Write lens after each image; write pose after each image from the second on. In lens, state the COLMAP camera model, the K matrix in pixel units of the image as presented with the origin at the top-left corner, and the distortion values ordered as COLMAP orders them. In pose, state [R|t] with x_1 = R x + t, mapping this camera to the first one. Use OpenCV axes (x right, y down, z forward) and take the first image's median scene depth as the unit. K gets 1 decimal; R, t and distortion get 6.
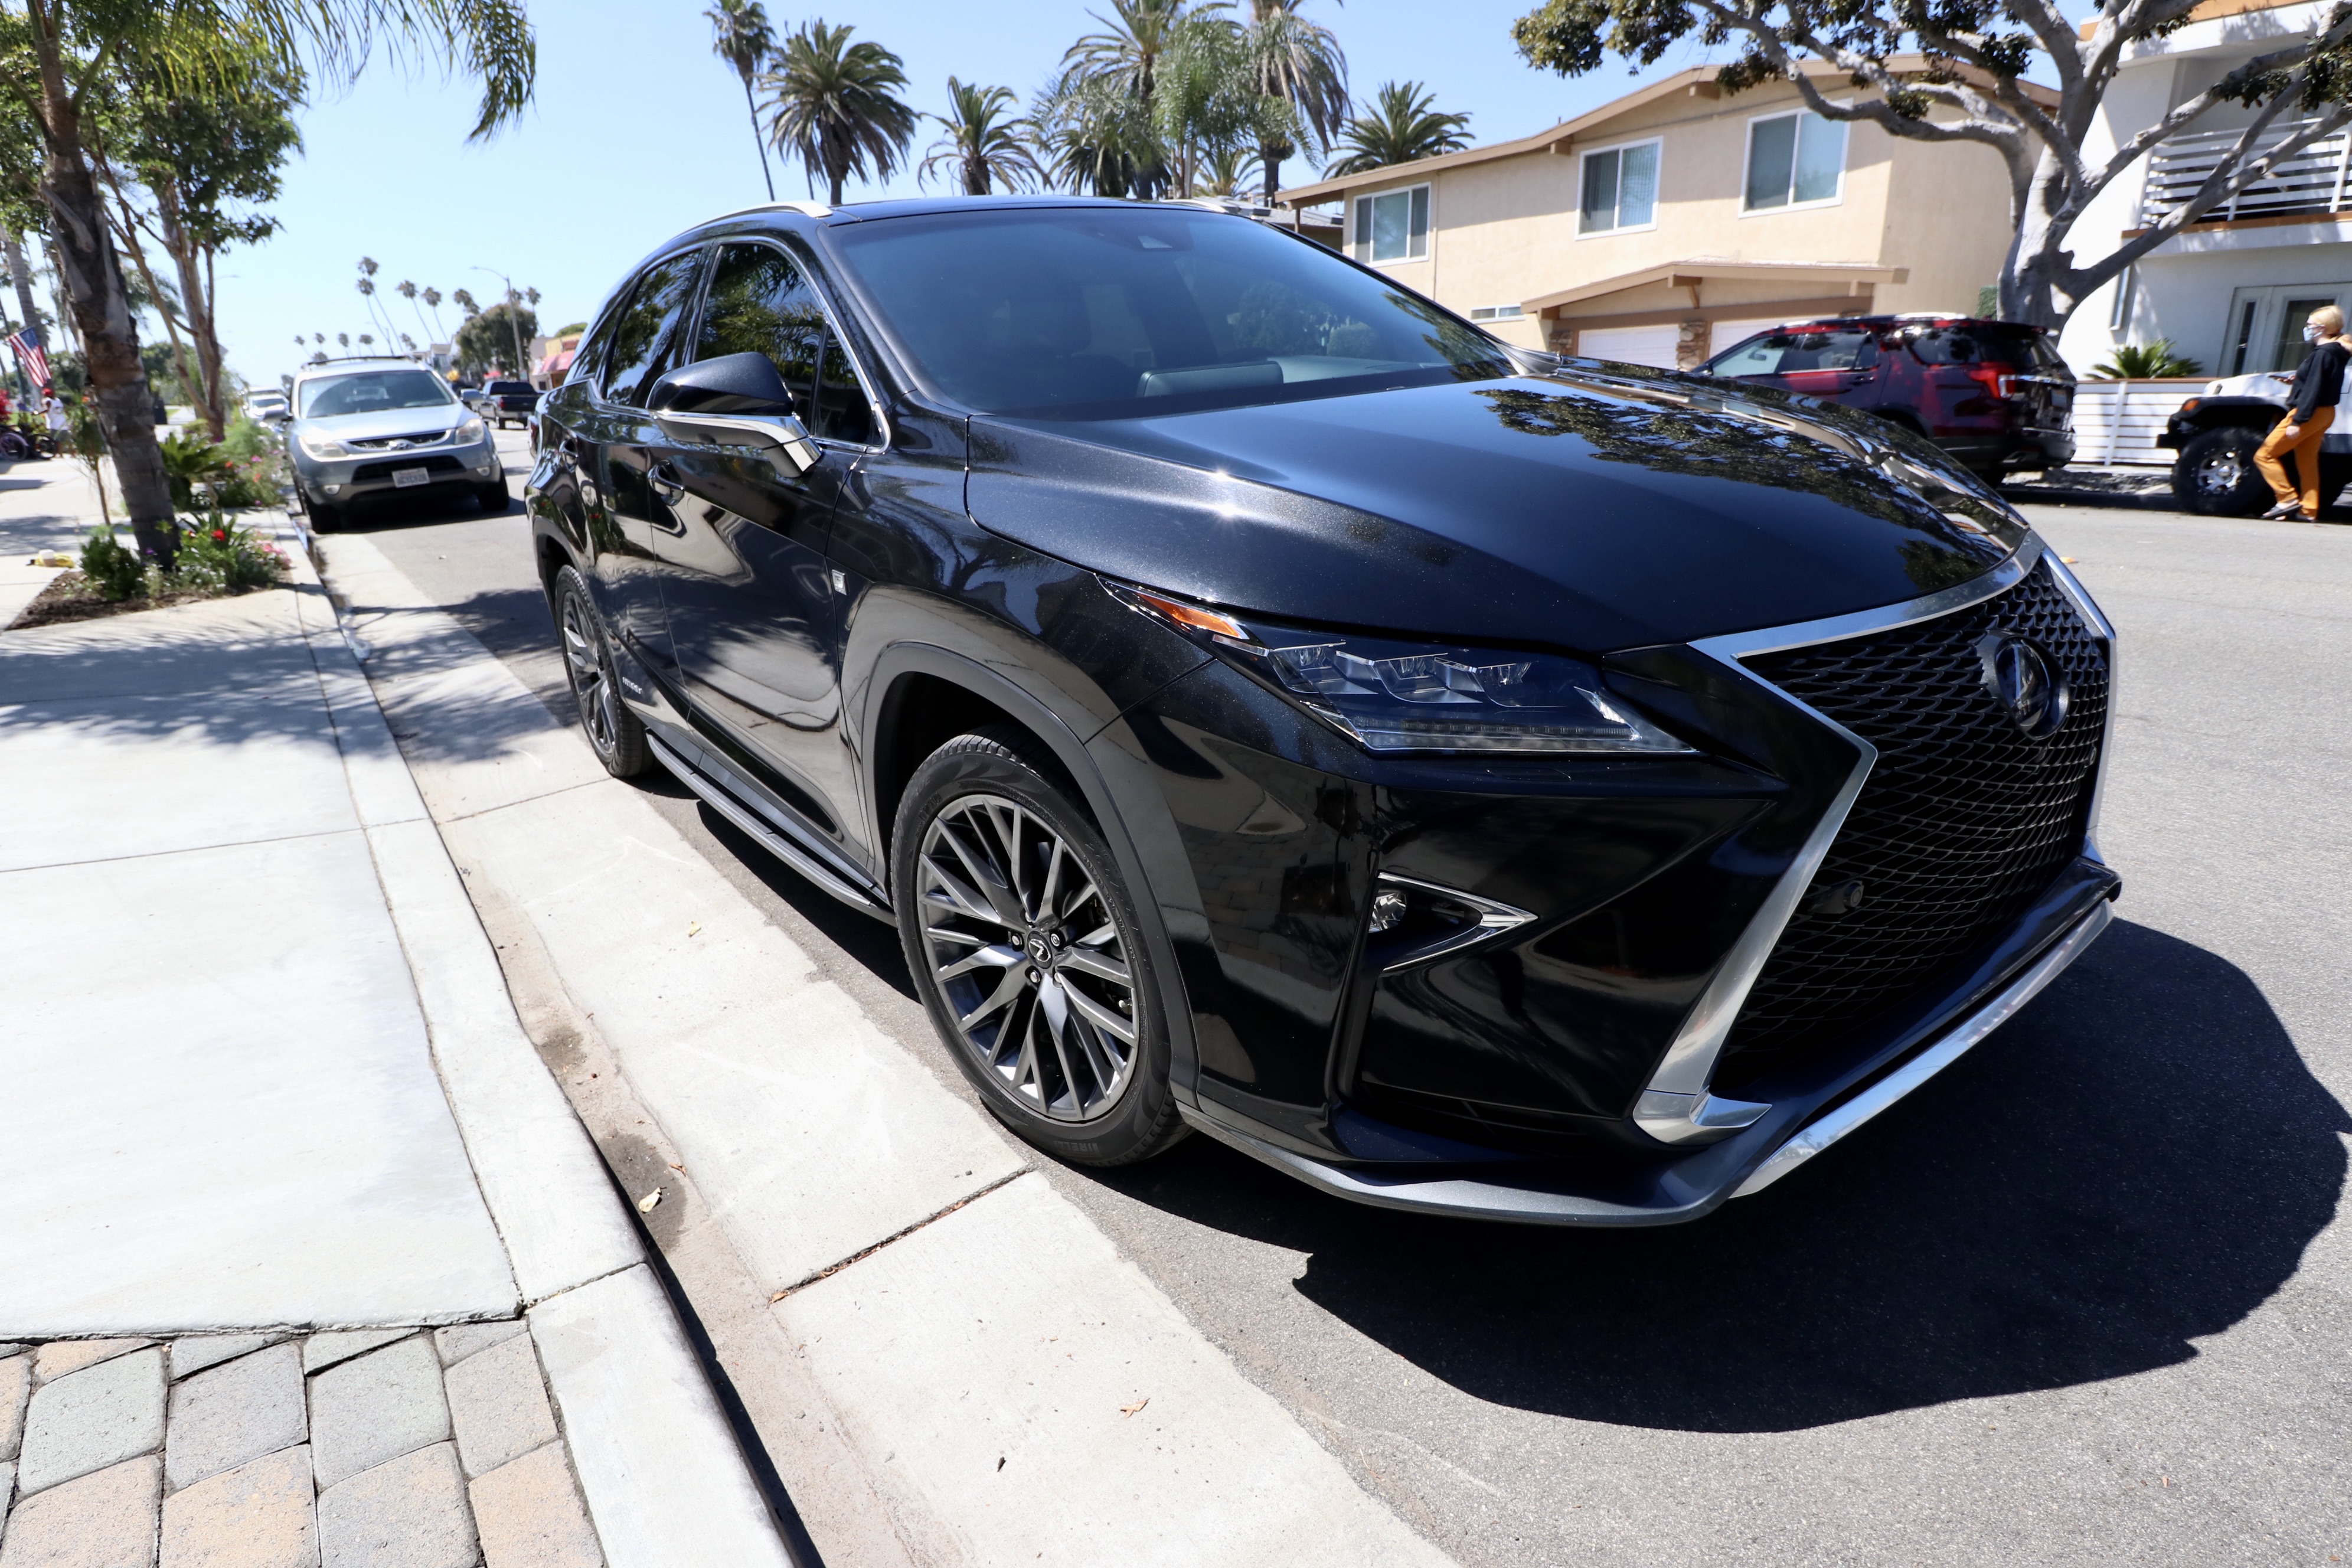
lens RADIAL K [[1258.3, 0, 1162.2], [0, 1258.3, 782.2], [0, 0, 1]] dist [-0.001770, -0.010366]
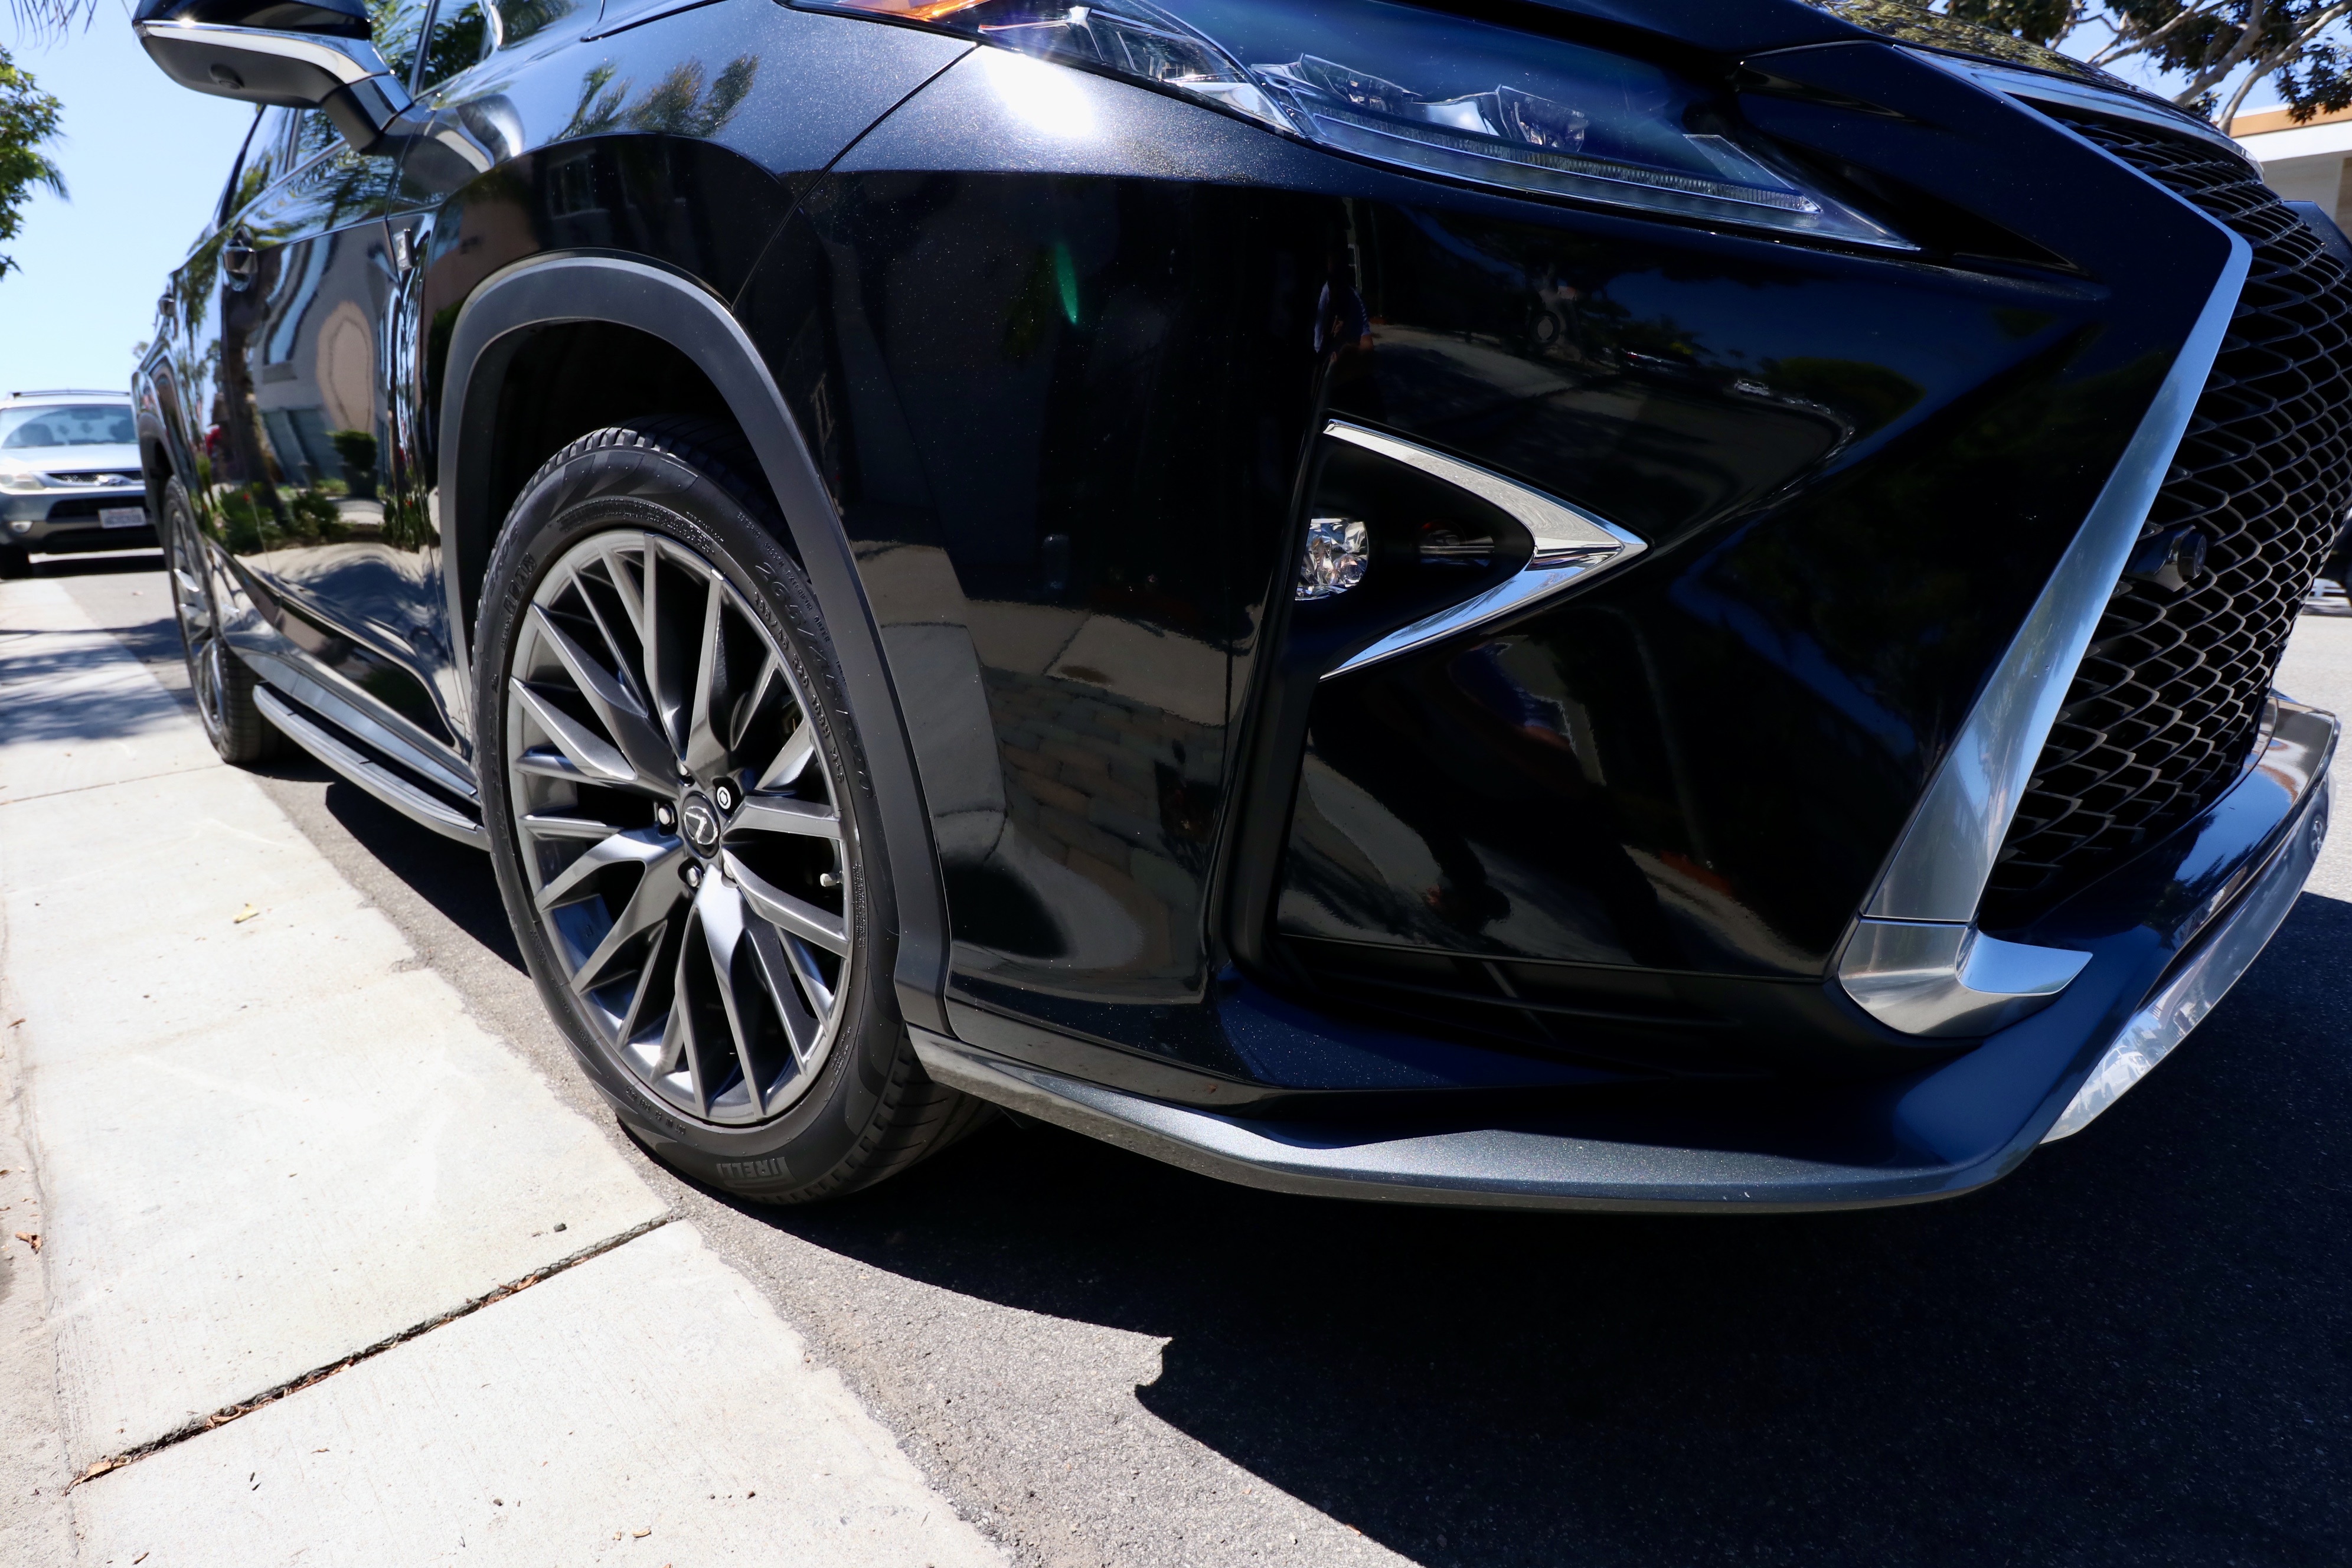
lens RADIAL K [[1258.3, 0, 1162.2], [0, 1258.3, 782.2], [0, 0, 1]] dist [-0.001770, -0.010366]
pose [[0.991573, 0.014470, 0.128739, 0.039577], [-0.000546, 0.994200, -0.107541, 0.180054], [-0.129549, 0.106565, 0.985830, 0.406466]]
